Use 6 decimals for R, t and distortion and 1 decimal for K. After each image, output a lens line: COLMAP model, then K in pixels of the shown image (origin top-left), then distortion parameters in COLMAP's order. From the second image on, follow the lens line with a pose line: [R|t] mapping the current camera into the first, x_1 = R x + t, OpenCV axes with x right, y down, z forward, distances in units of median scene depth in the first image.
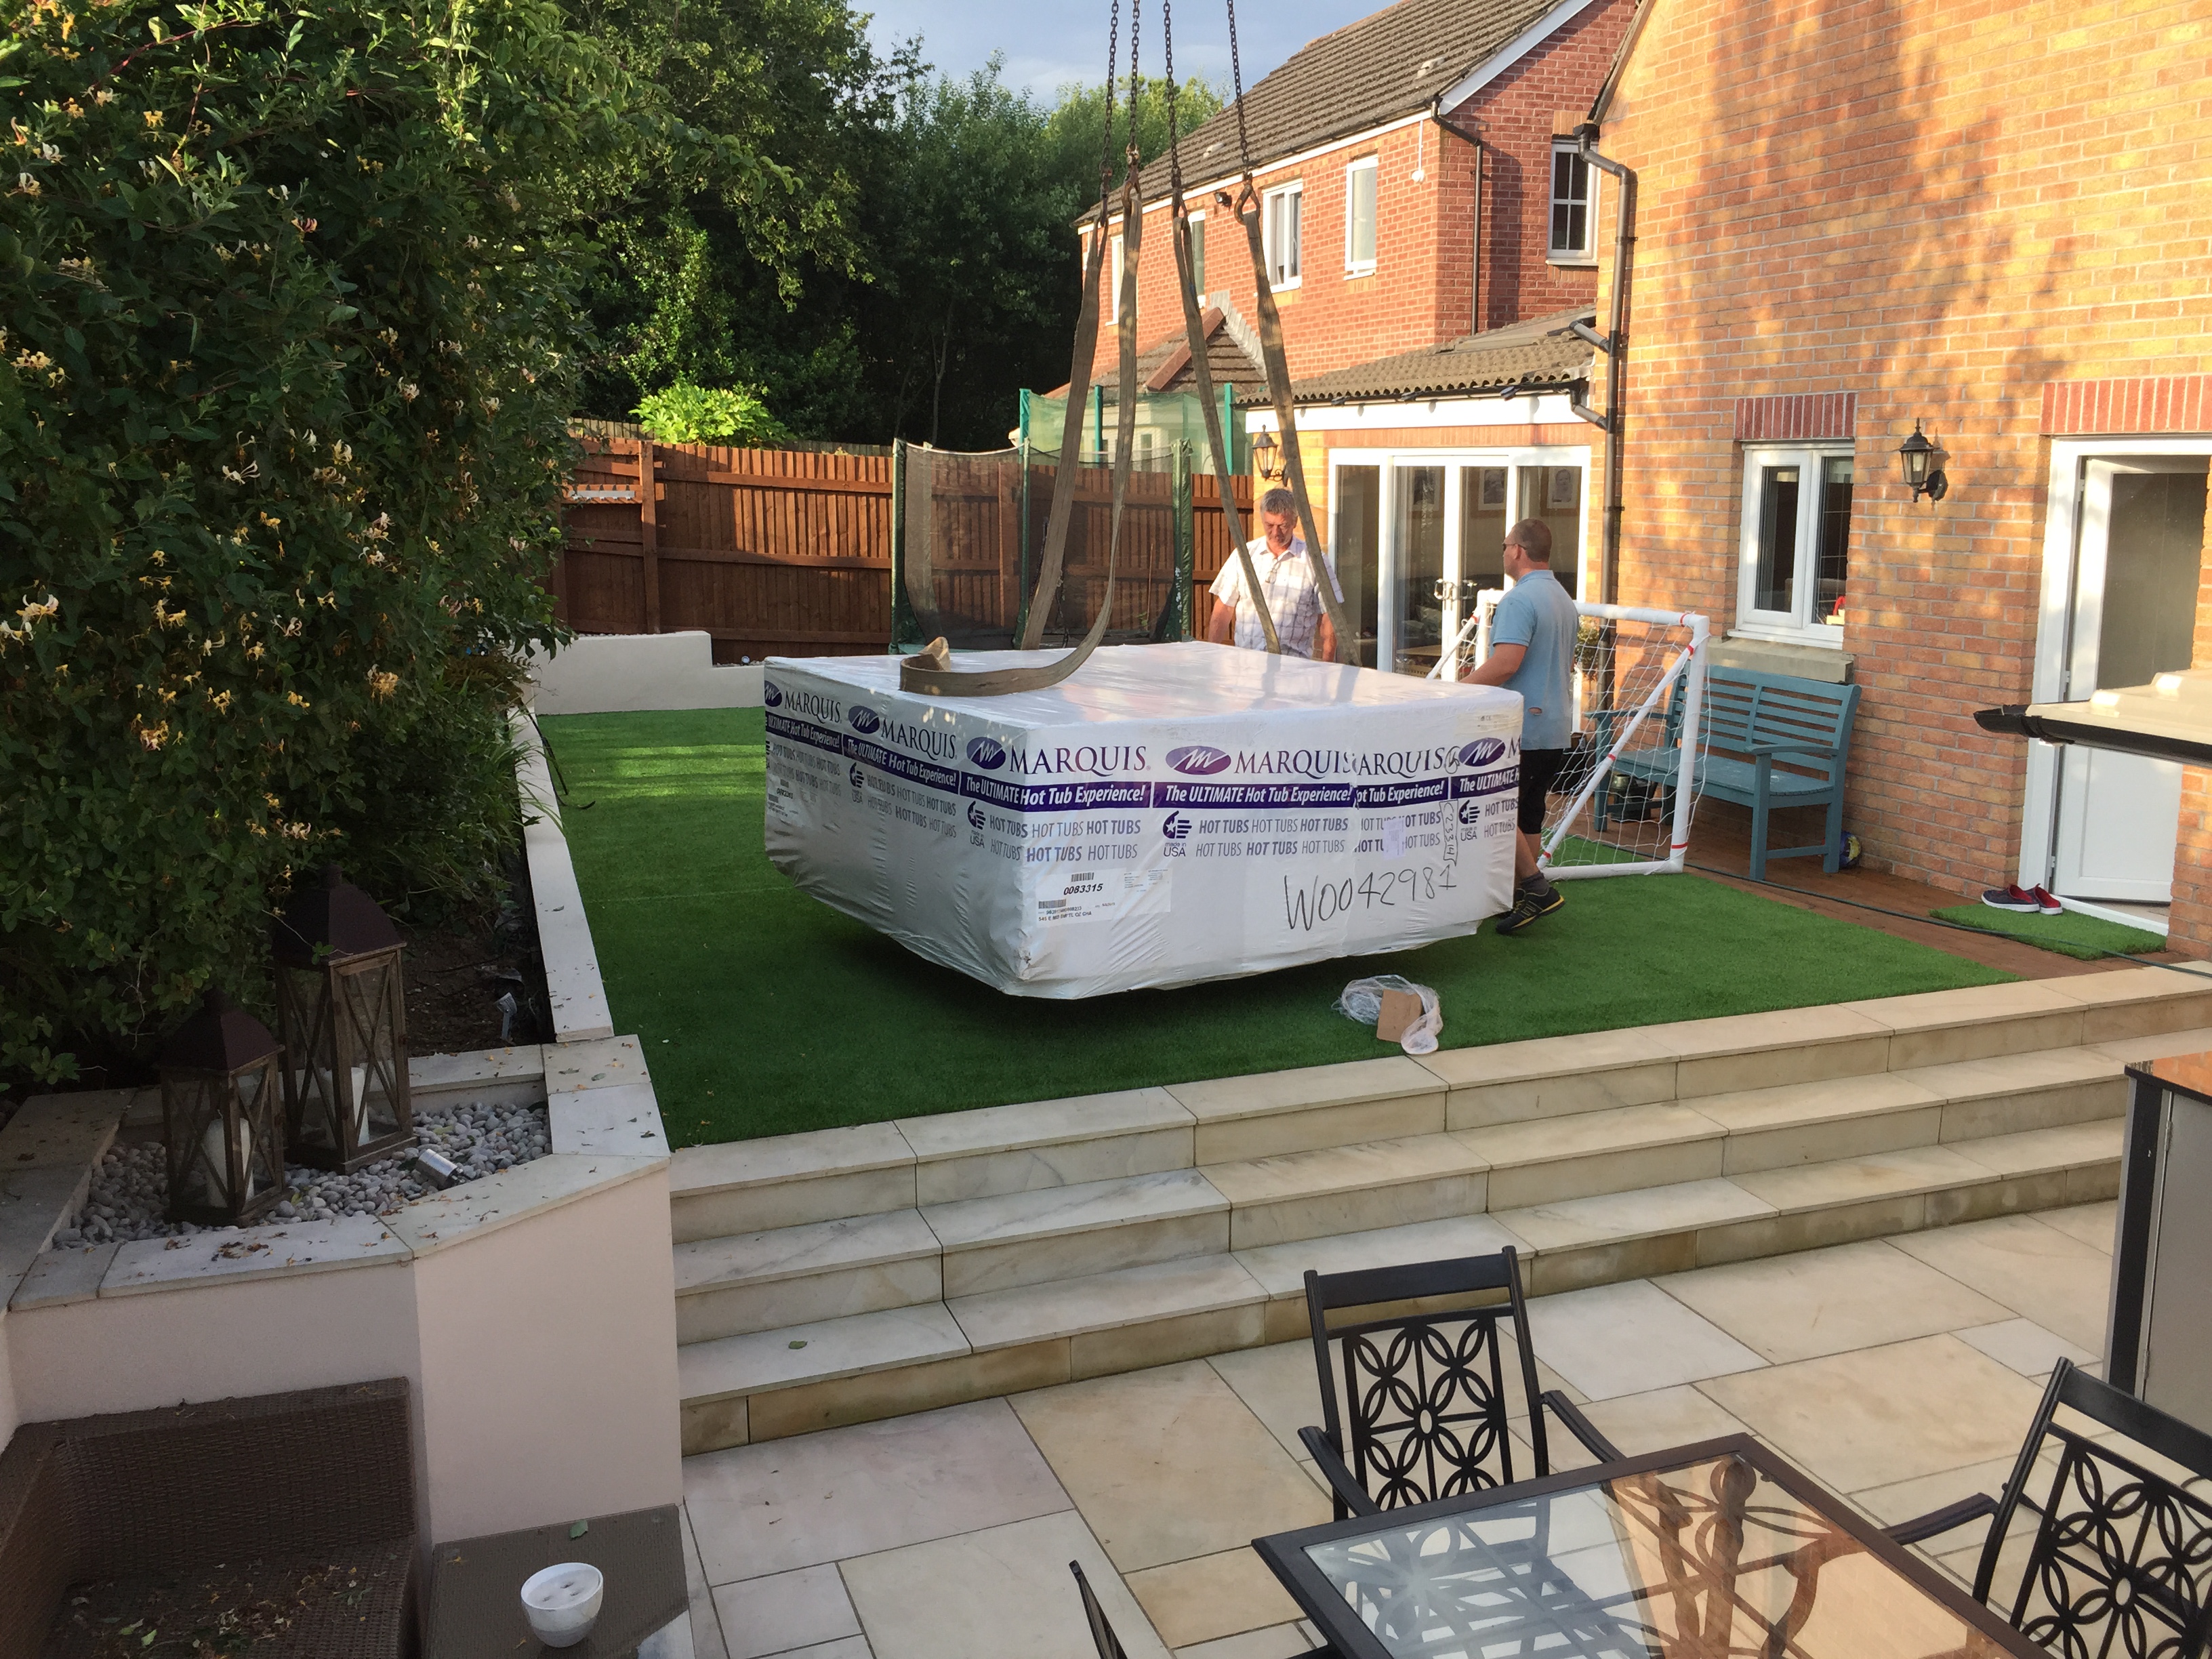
lens RADIAL K [[1884.5, 0, 1111.4], [0, 1884.5, 813.3], [0, 0, 1]] dist [0.084428, -0.103070]
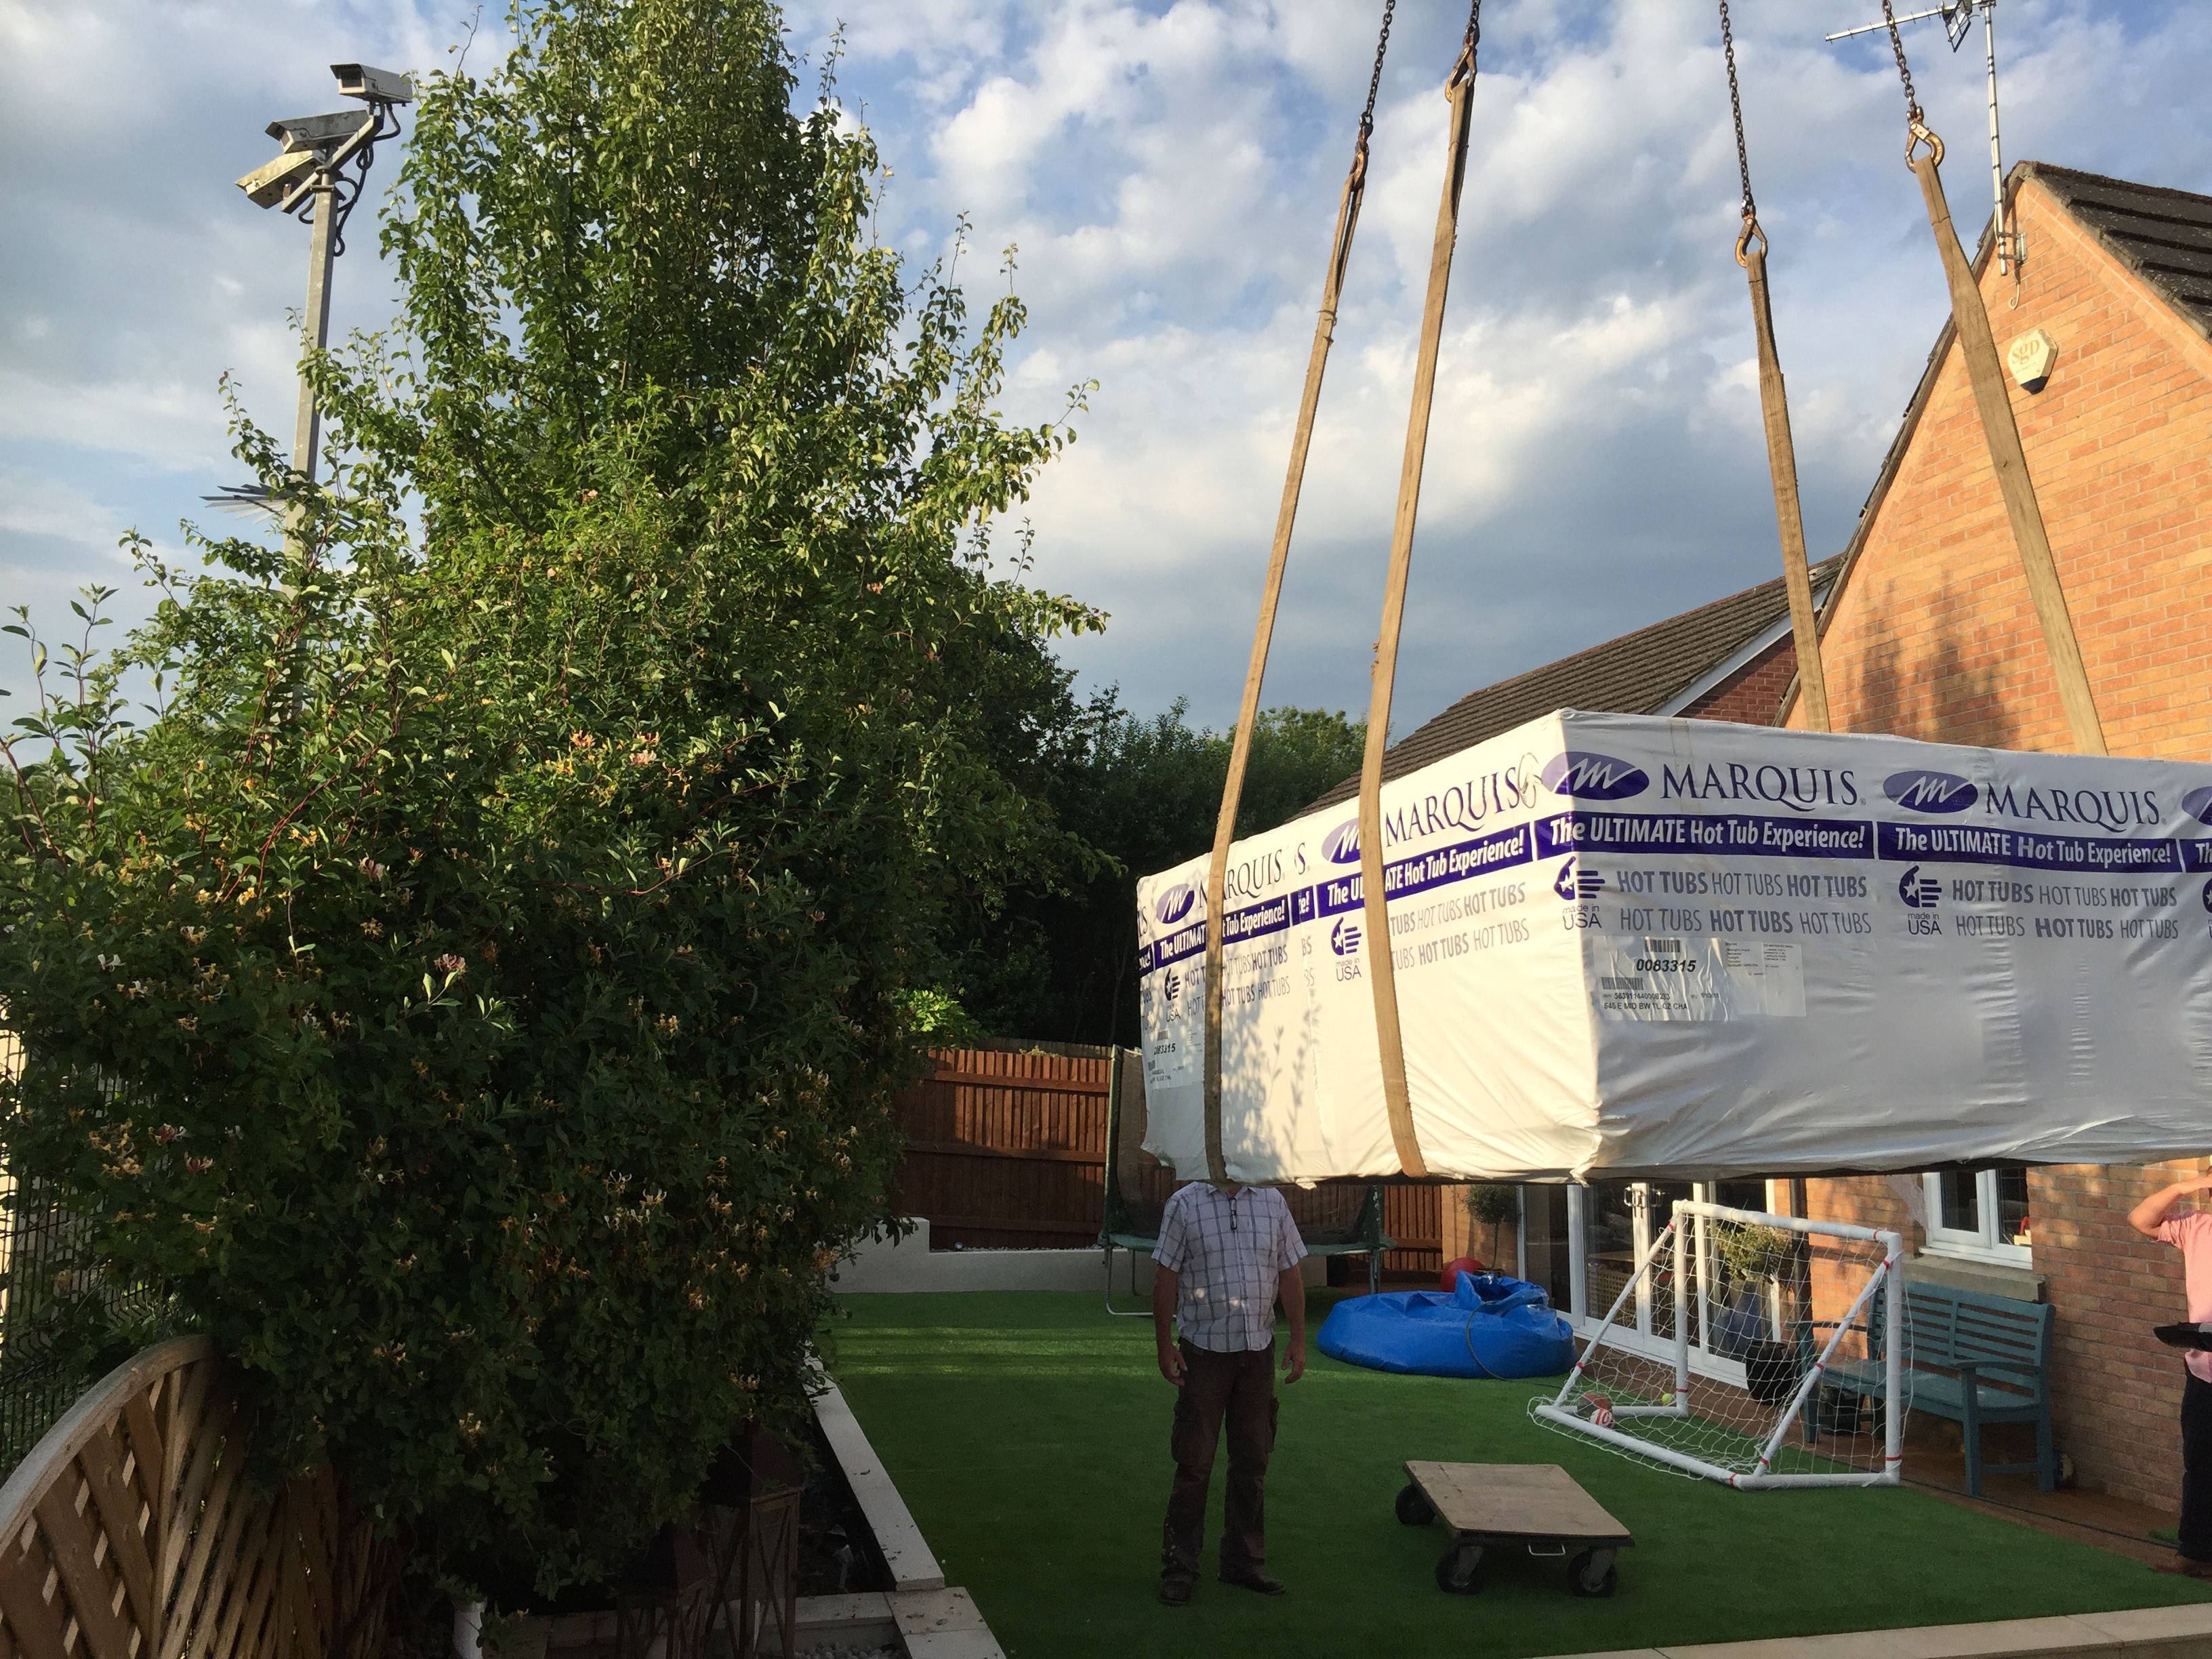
lens RADIAL K [[1884.5, 0, 1111.4], [0, 1884.5, 813.3], [0, 0, 1]] dist [0.084428, -0.103070]
pose [[0.996887, 0.007014, -0.078533, -0.042093], [-0.030642, 0.952205, -0.303918, 0.011045], [0.072648, 0.305378, 0.949456, -0.117423]]
